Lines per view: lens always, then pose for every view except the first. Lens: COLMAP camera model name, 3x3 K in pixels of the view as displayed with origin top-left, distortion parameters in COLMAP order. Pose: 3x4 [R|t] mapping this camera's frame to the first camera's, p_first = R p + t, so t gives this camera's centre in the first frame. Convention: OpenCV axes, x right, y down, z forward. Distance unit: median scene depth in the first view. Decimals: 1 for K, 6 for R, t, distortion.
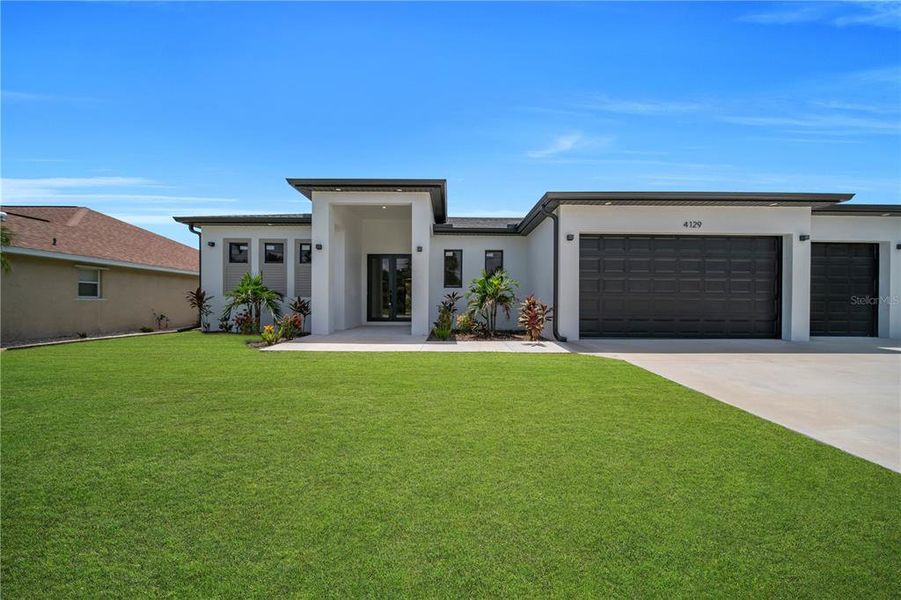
lens RADIAL K [[310.6, 0, 452.8], [0, 310.6, 304.7], [0, 0, 1]] dist [-0.000598, -0.000287]
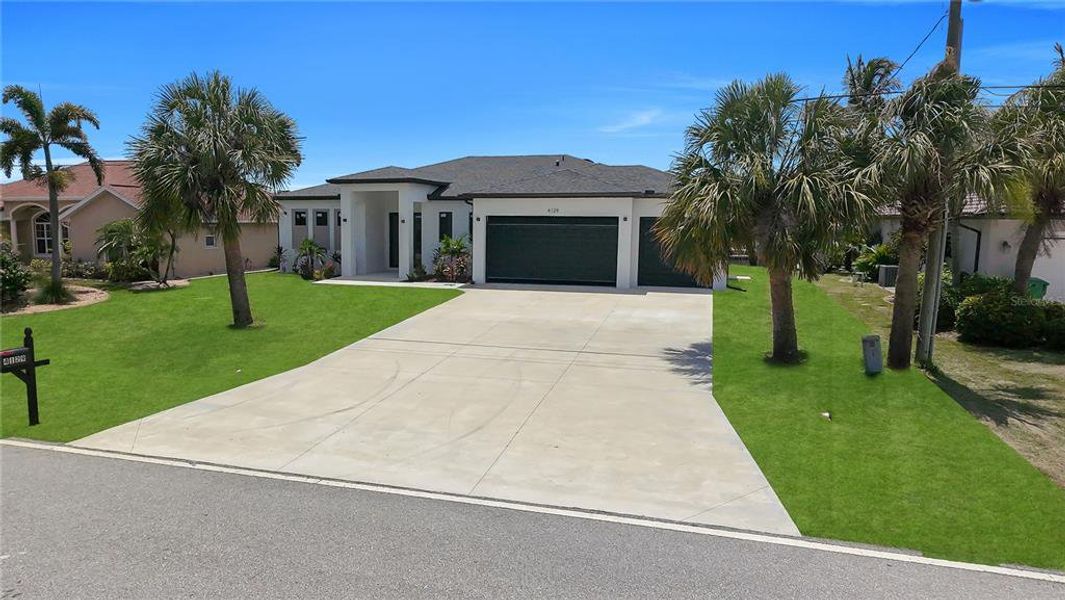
lens RADIAL K [[681.7, 0, 511.5], [0, 681.7, 299.0], [0, 0, 1]] dist [-0.000971, 0.000666]
pose [[0.954304, 0.034268, -0.296866, 1.296501], [0.000627, 0.993172, 0.116661, -0.175329], [0.298836, -0.111516, 0.947766, -1.893061]]
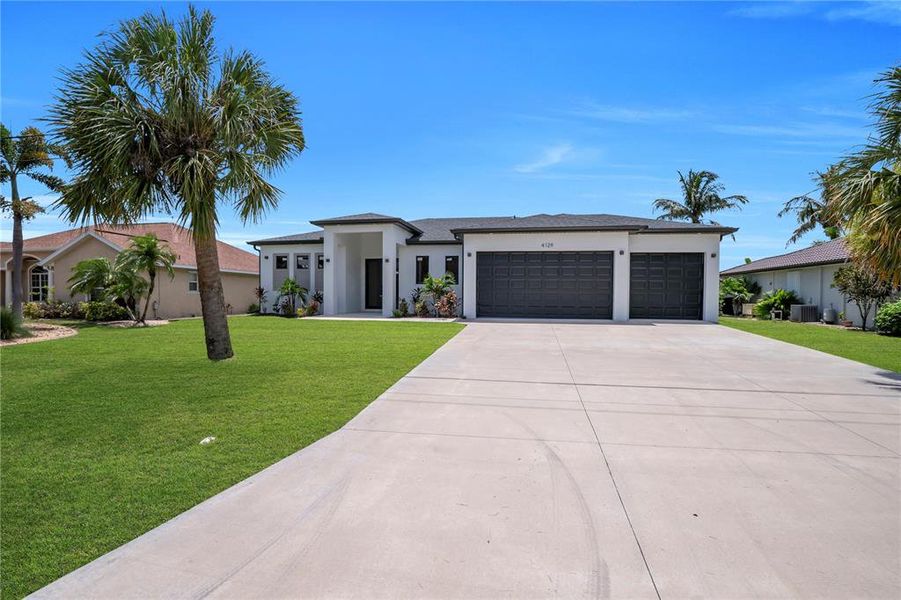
lens RADIAL K [[439.2, 0, 453.6], [0, 439.2, 306.4], [0, 0, 1]] dist [-0.052407, 0.015665]
pose [[0.981768, 0.006167, -0.189985, 0.590525], [-0.002631, 0.999819, 0.018860, 0.007878], [0.190067, -0.018016, 0.981606, -1.017669]]
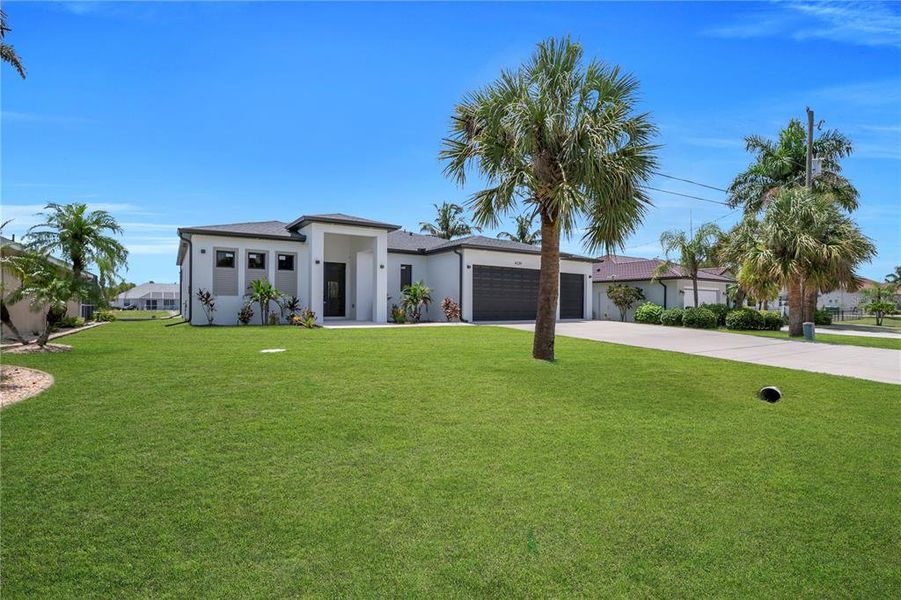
lens RADIAL K [[439.2, 0, 453.6], [0, 439.2, 306.4], [0, 0, 1]] dist [-0.052407, 0.015665]
pose [[0.839975, -0.001918, 0.542622, -0.911737], [0.000510, 0.999996, 0.002745, 0.011483], [-0.542625, -0.002029, 0.839972, -0.941965]]
